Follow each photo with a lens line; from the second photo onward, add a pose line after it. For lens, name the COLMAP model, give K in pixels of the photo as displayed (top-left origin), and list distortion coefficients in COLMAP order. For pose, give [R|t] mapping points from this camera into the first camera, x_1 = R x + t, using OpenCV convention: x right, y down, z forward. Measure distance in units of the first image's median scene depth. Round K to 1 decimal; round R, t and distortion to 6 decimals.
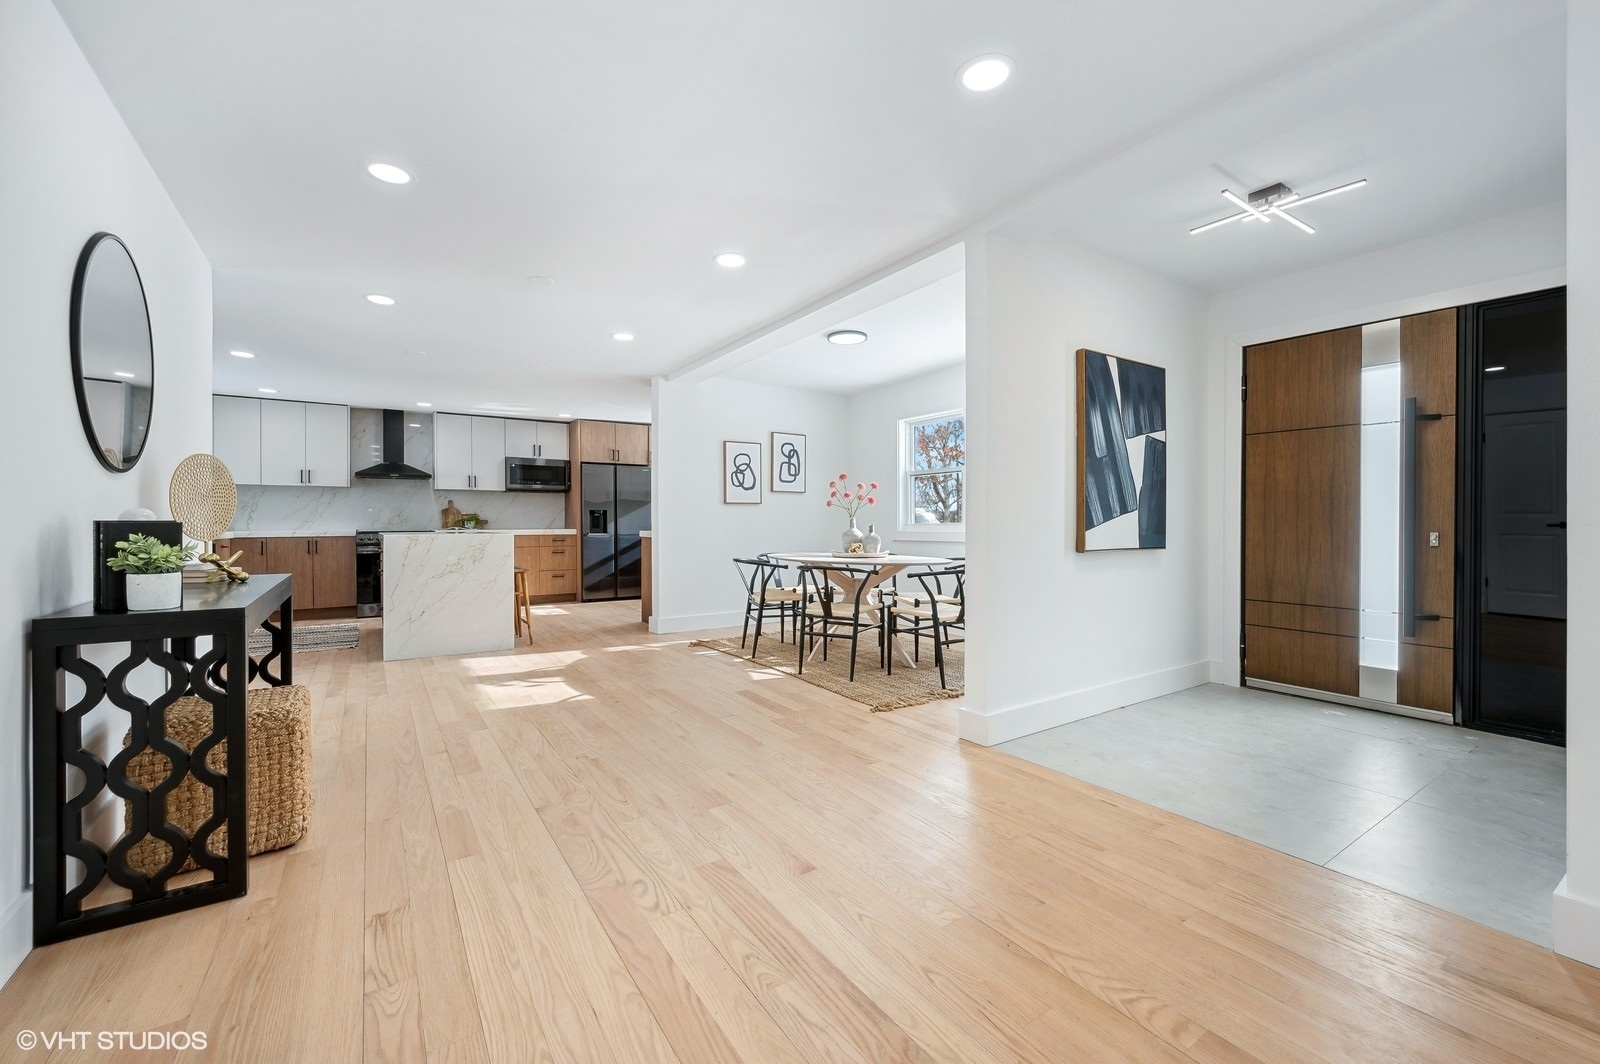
lens RADIAL K [[643.6, 0, 795.7], [0, 643.6, 532.0], [0, 0, 1]] dist [-0.002560, -0.000211]
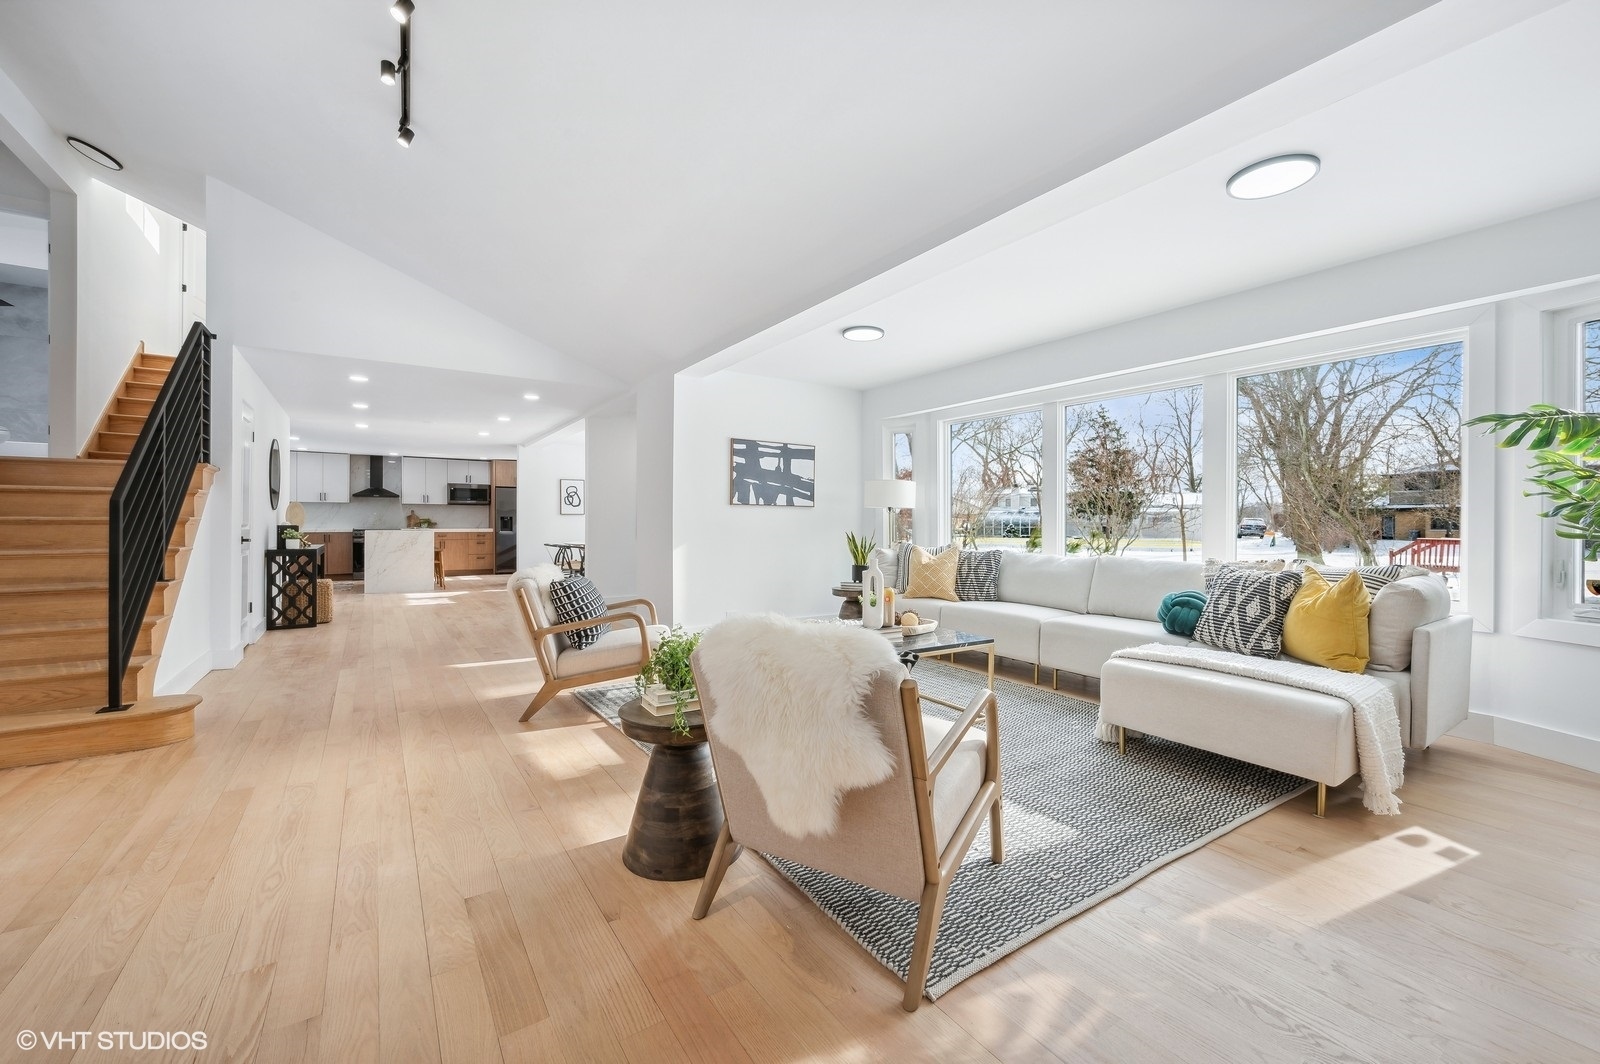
lens RADIAL K [[643.6, 0, 804.5], [0, 643.6, 527.1], [0, 0, 1]] dist [-0.002560, -0.000211]
pose [[0.999993, 0.003576, -0.000812, 0.482409], [-0.003581, 0.999972, -0.006565, -0.000465], [0.000788, 0.006568, 0.999978, -0.657277]]
